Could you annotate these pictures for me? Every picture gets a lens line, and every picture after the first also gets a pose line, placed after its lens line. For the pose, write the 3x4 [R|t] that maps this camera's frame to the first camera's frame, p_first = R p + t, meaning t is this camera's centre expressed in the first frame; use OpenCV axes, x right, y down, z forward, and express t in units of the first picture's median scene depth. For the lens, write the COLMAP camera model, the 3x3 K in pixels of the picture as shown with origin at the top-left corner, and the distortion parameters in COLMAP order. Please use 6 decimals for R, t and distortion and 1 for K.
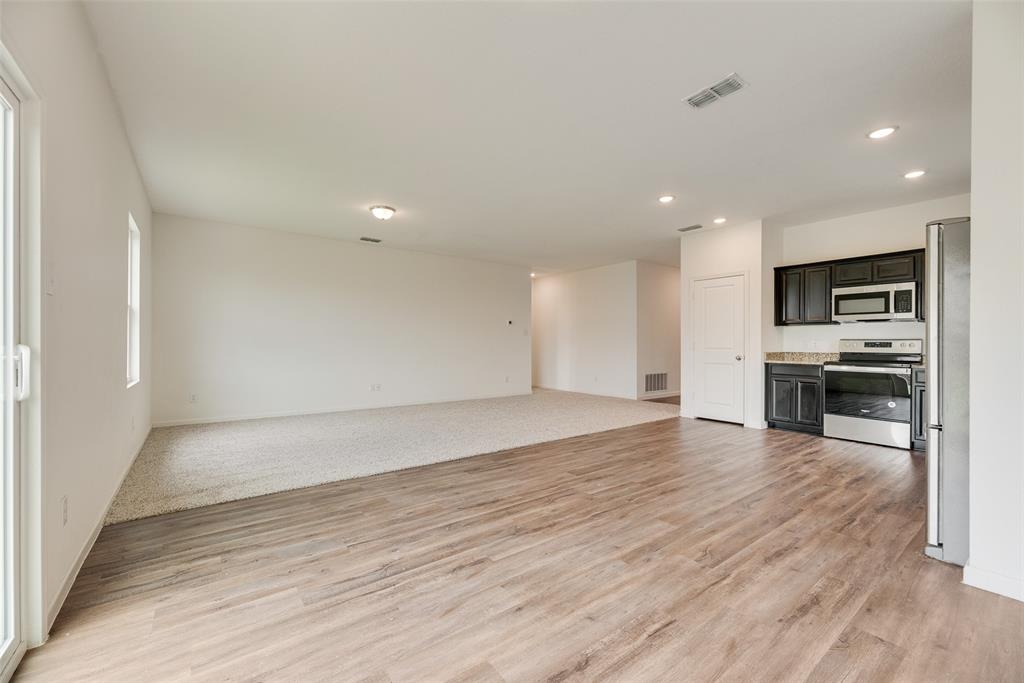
lens RADIAL K [[416.7, 0, 513.7], [0, 416.7, 345.8], [0, 0, 1]] dist [-0.000304, -0.000745]
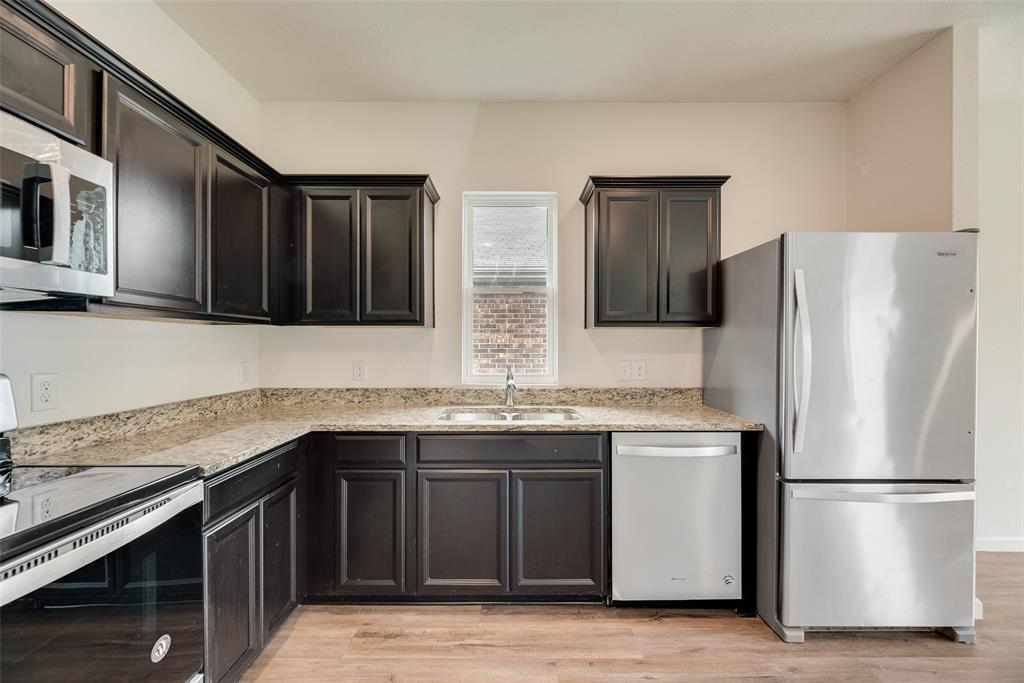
lens RADIAL K [[416.7, 0, 514.1], [0, 416.7, 346.5], [0, 0, 1]] dist [-0.000304, -0.000745]
pose [[-0.795761, -0.007832, 0.605560, 0.523453], [0.000832, 0.999901, 0.014027, -0.034410], [-0.605610, 0.011666, -0.795676, 0.937262]]
